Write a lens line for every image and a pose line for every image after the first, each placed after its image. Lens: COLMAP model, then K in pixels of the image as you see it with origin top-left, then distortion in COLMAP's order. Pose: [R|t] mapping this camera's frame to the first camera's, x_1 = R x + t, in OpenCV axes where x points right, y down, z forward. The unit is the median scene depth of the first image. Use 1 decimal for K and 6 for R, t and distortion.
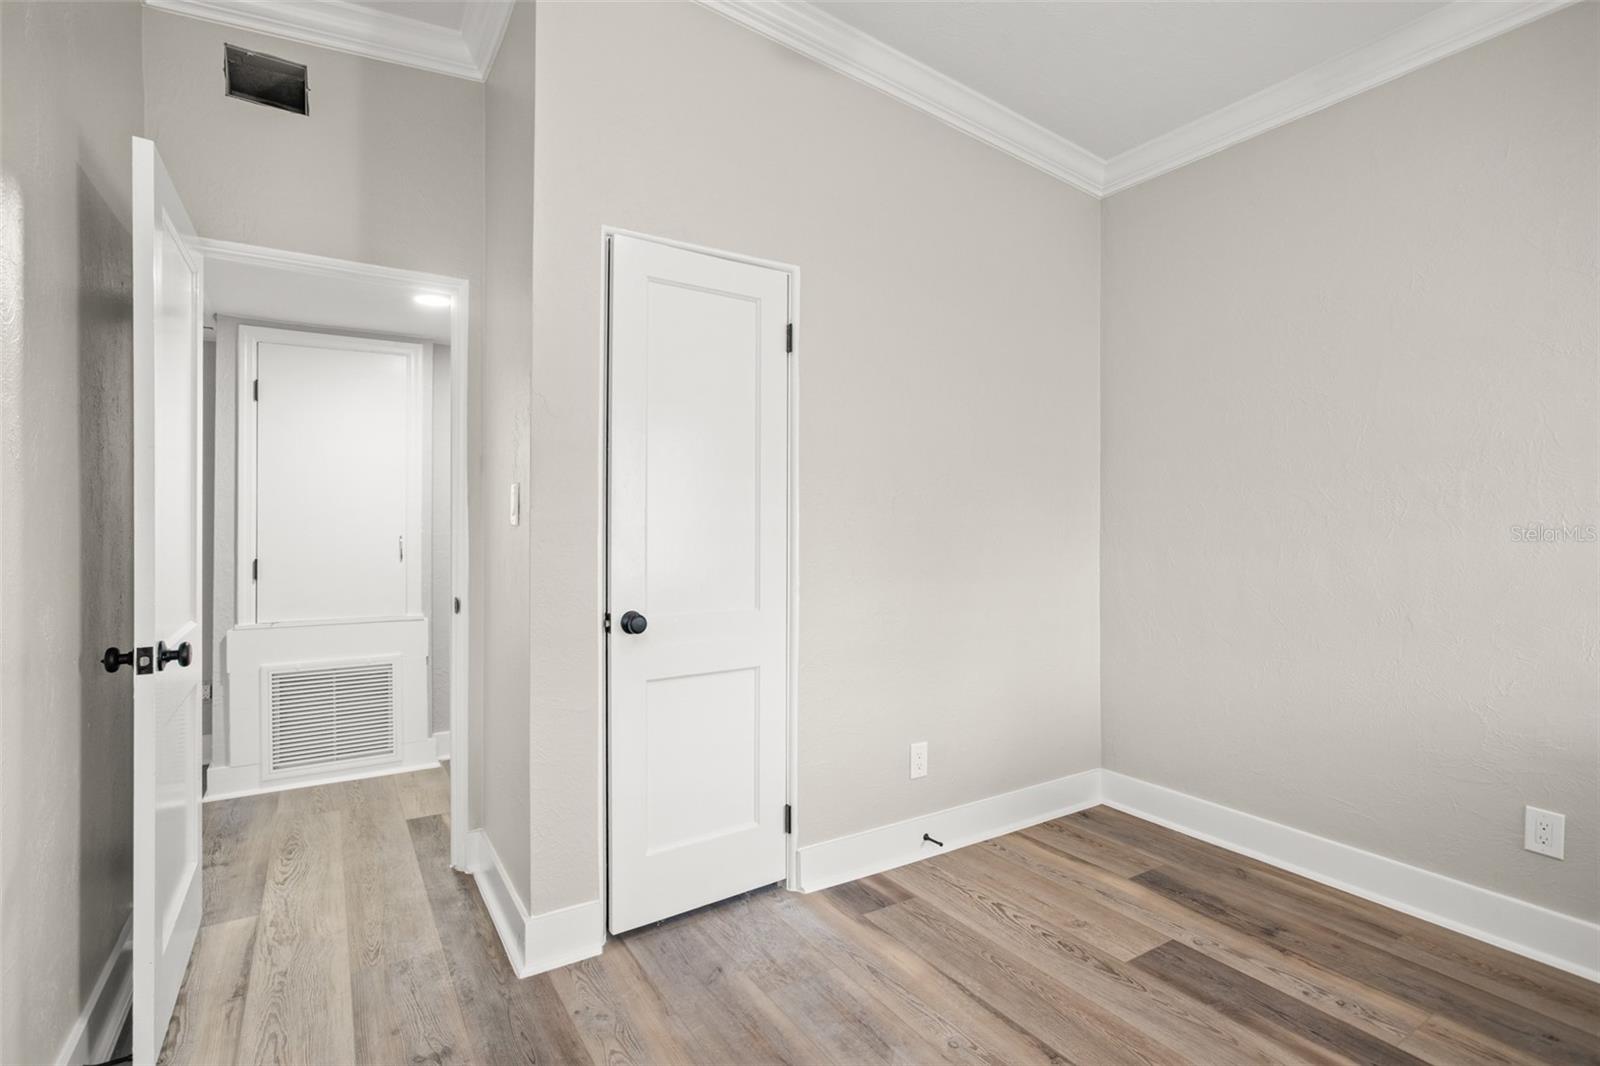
lens RADIAL K [[764.8, 0, 799.2], [0, 764.8, 528.4], [0, 0, 1]] dist [-0.029055, 0.015208]
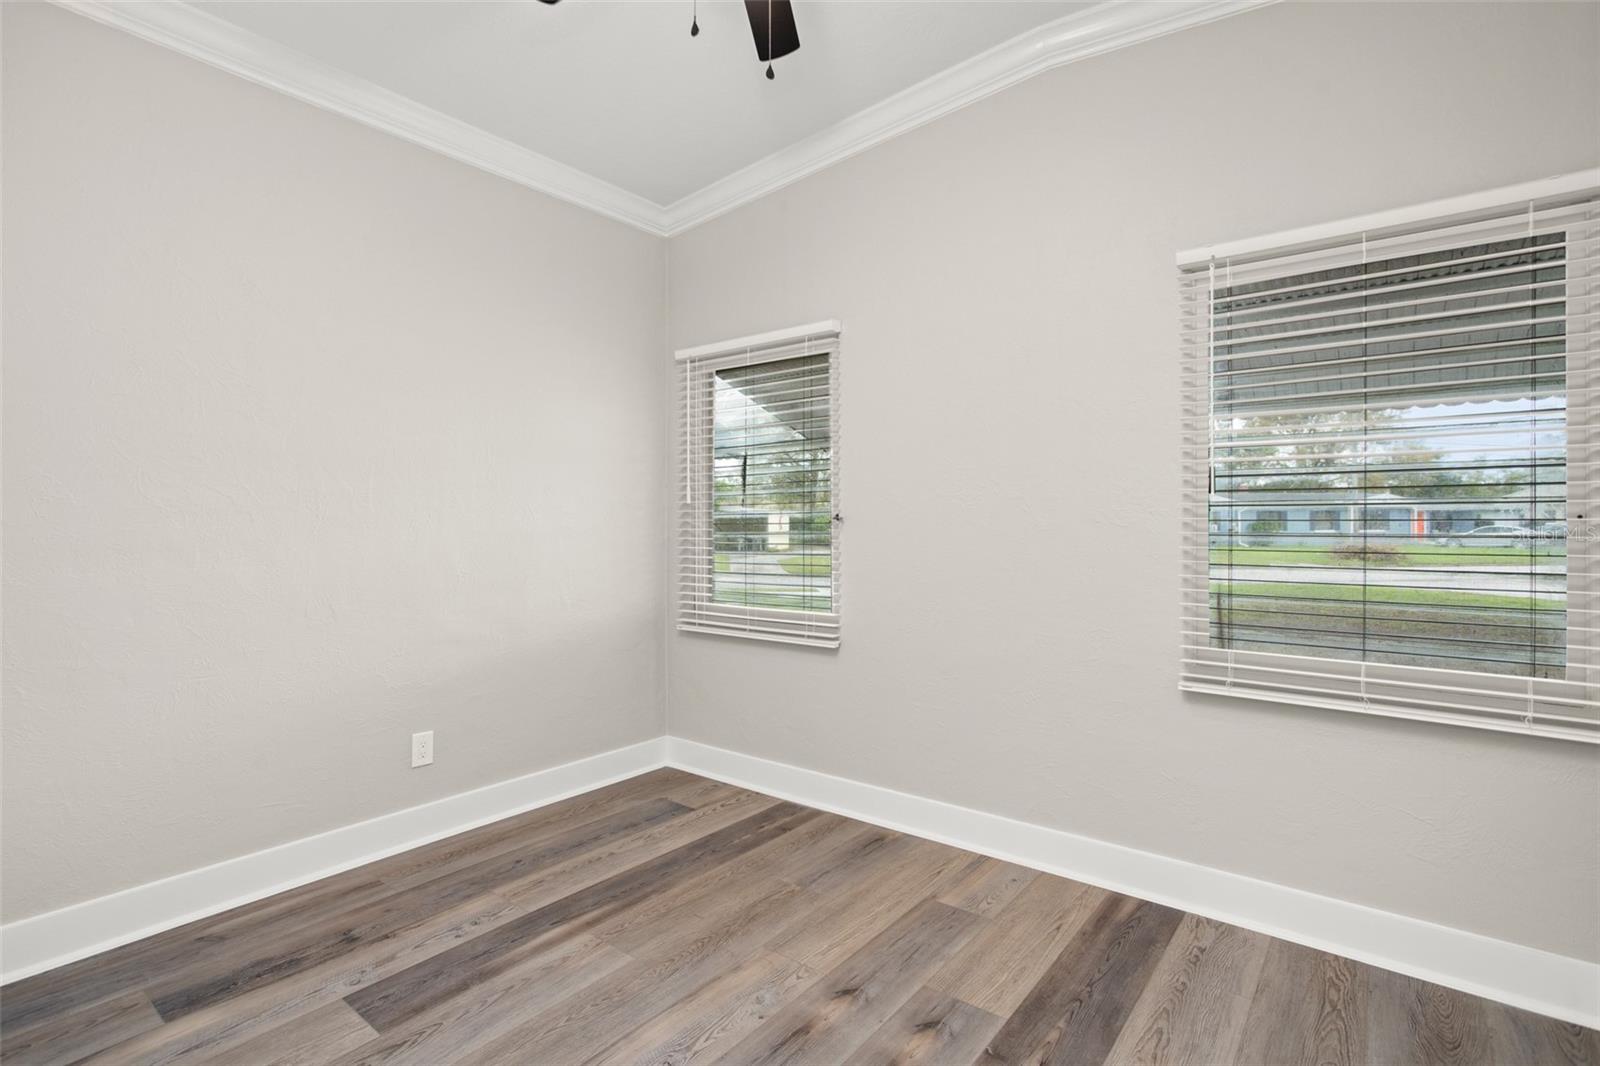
lens RADIAL K [[764.8, 0, 798.0], [0, 764.8, 529.6], [0, 0, 1]] dist [-0.029055, 0.015208]
pose [[-0.345491, -0.008766, 0.938381, -0.477423], [0.005260, 0.999923, 0.011277, -0.000252], [-0.938407, 0.008832, -0.345418, 0.779336]]
